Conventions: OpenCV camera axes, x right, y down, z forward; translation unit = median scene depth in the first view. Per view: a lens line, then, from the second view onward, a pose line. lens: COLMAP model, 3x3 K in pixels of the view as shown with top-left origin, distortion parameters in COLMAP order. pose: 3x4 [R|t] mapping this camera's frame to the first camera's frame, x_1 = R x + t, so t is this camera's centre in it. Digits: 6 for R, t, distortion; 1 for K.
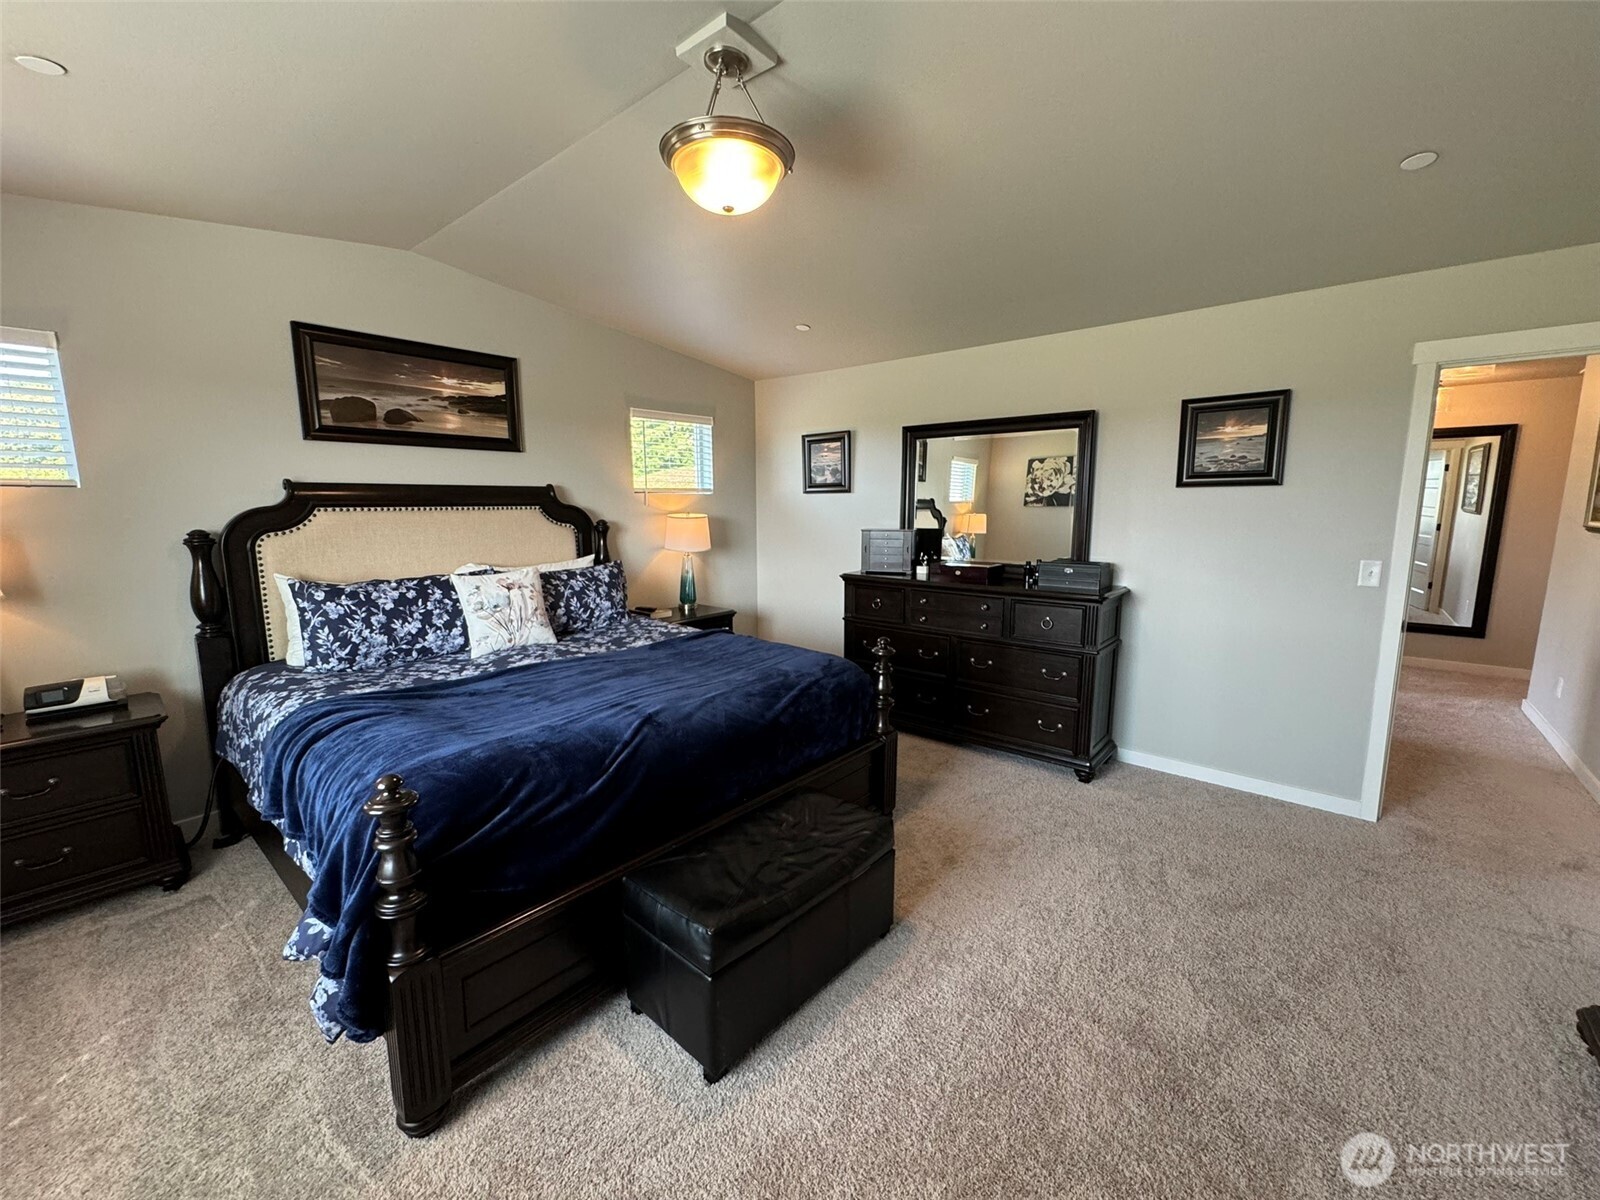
lens RADIAL K [[637.2, 0, 800.1], [0, 637.2, 603.2], [0, 0, 1]] dist [0.001098, 0.000442]
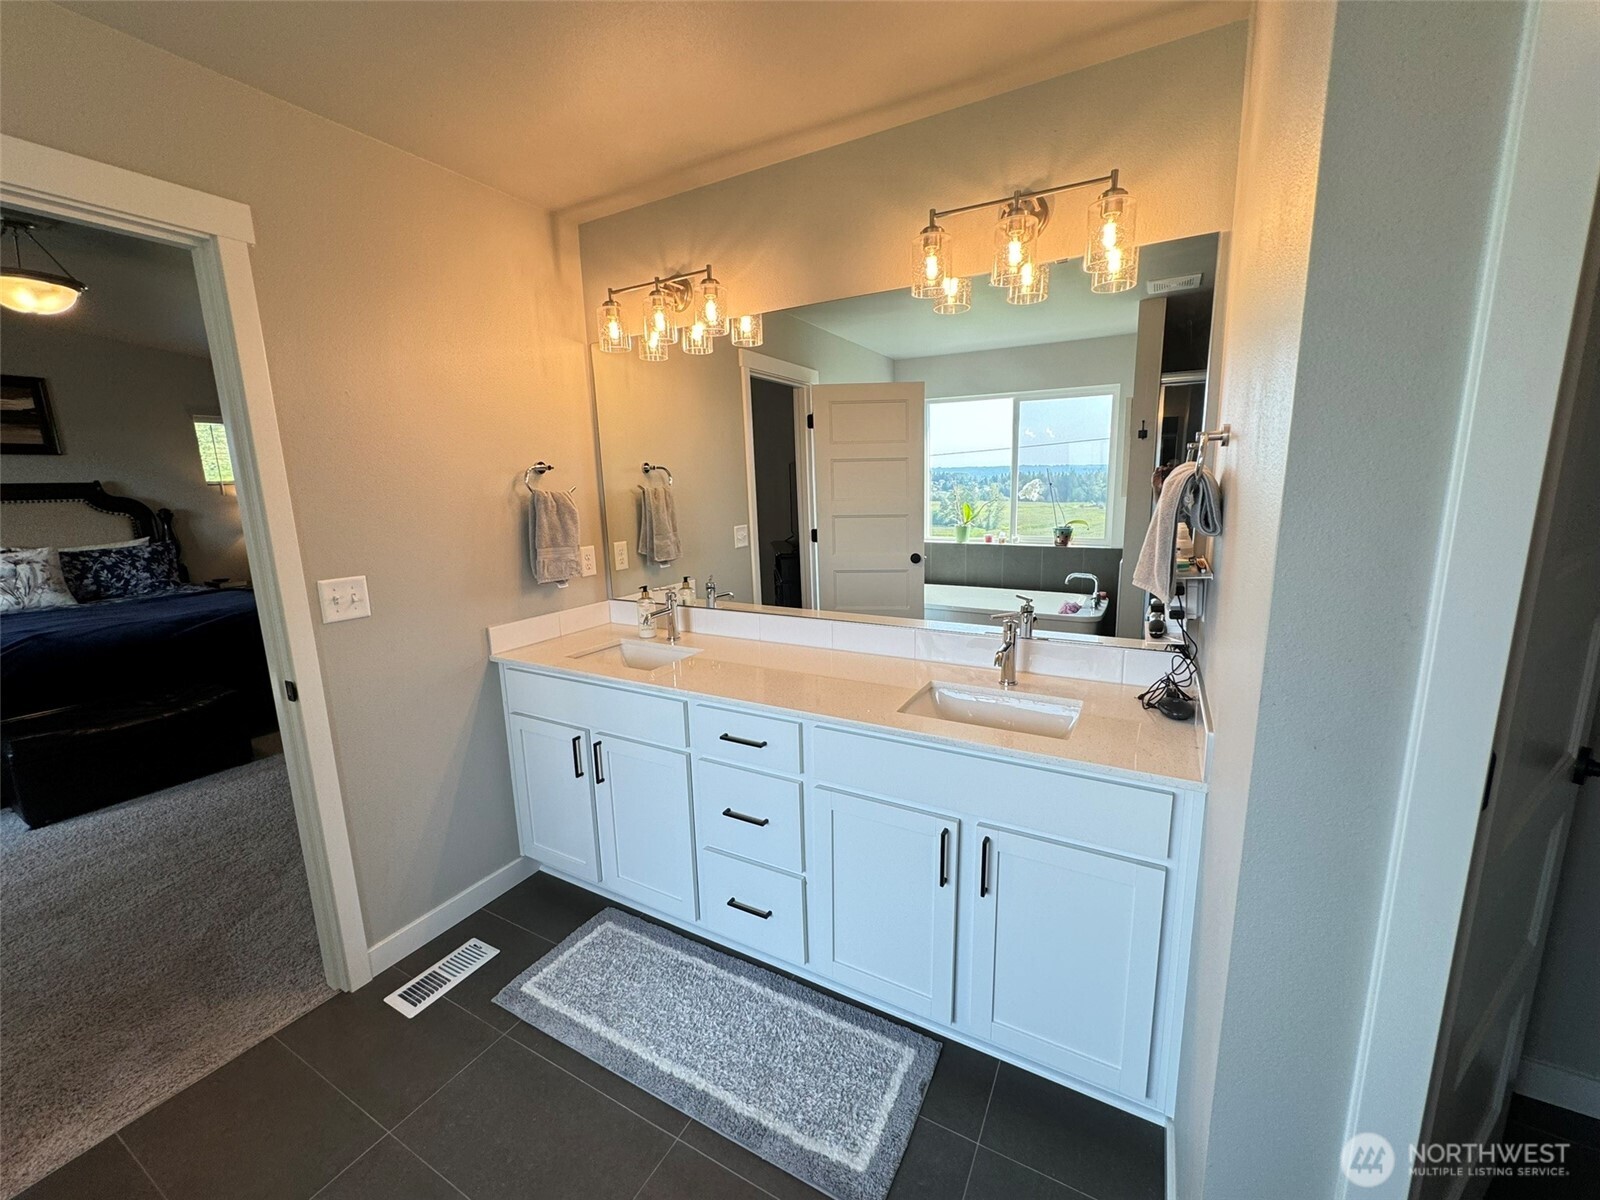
lens RADIAL K [[637.2, 0, 800.1], [0, 637.2, 603.2], [0, 0, 1]] dist [0.001098, 0.000442]
pose [[0.979999, -0.056512, 0.190808, 0.770728], [0.050161, 0.998020, 0.037955, 0.078833], [-0.192575, -0.027625, 0.980893, -0.530872]]
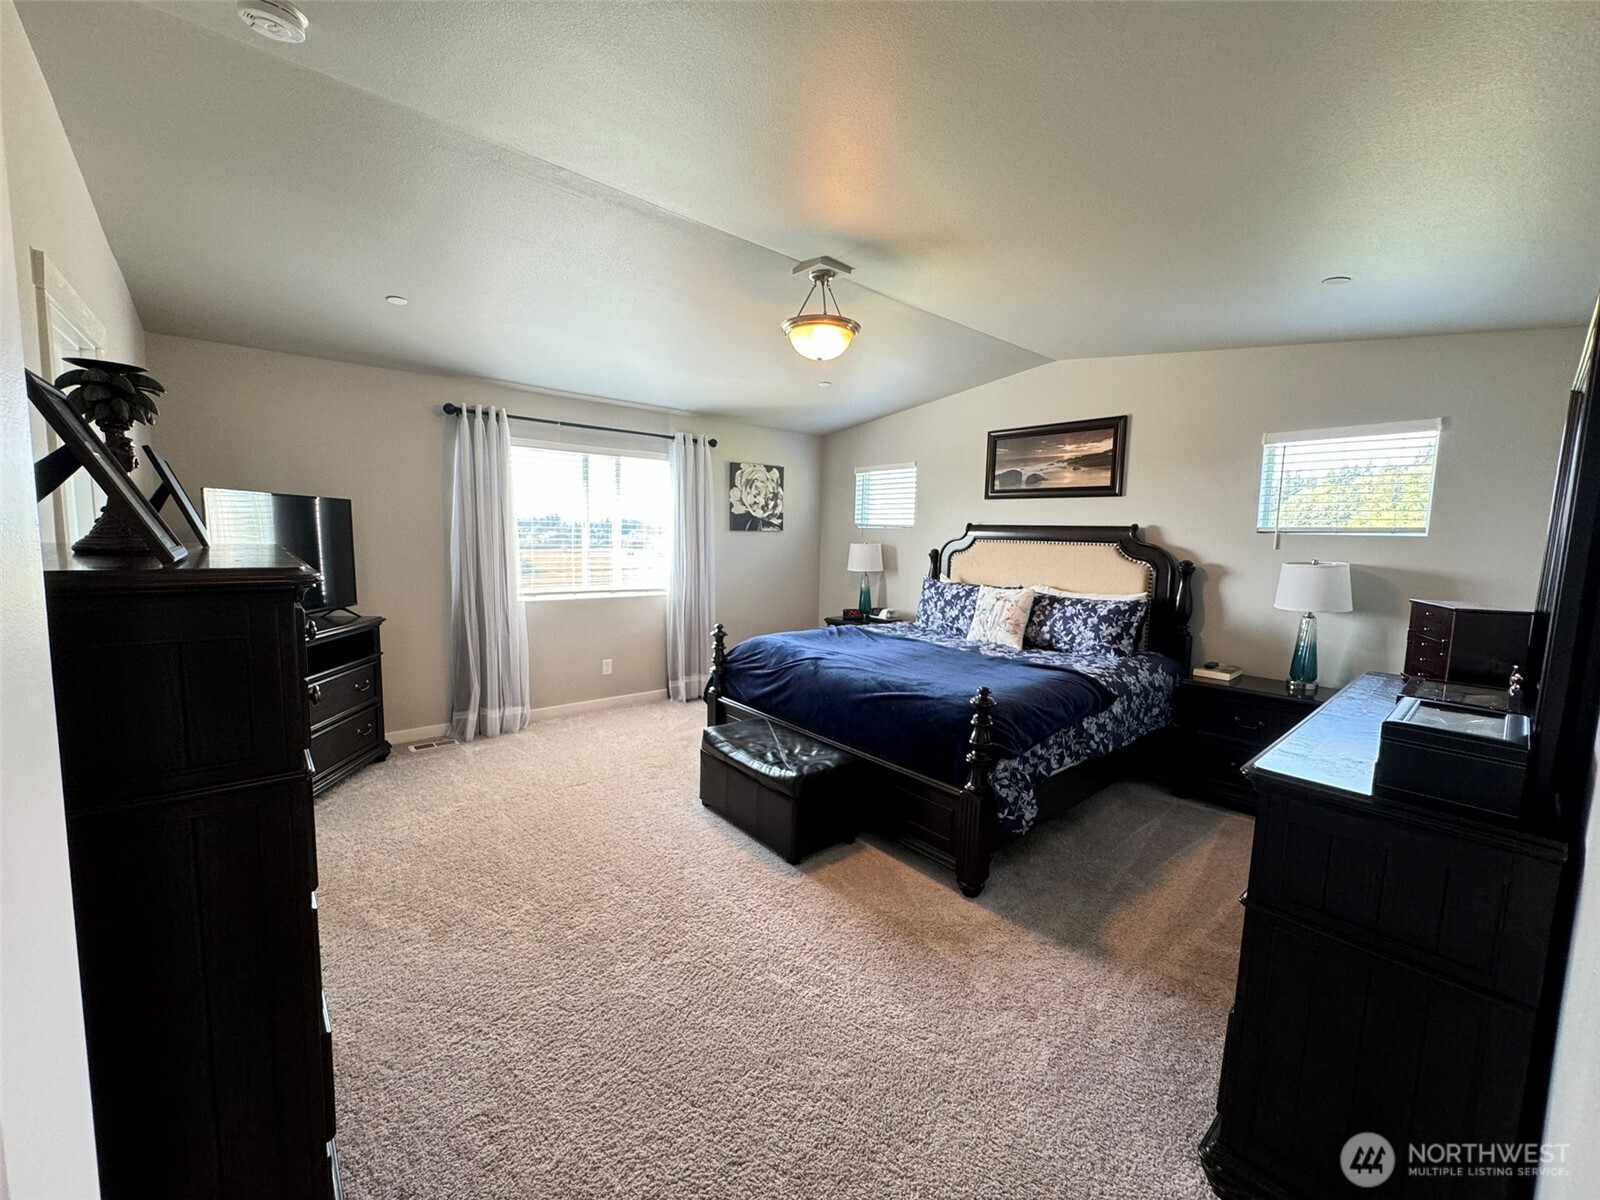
lens RADIAL K [[637.2, 0, 800.1], [0, 637.2, 603.2], [0, 0, 1]] dist [0.001098, 0.000442]
pose [[-0.148000, 0.136995, -0.979453, 0.880189], [-0.154383, 0.975018, 0.159703, -0.156744], [0.976863, 0.174847, -0.123153, 0.670835]]
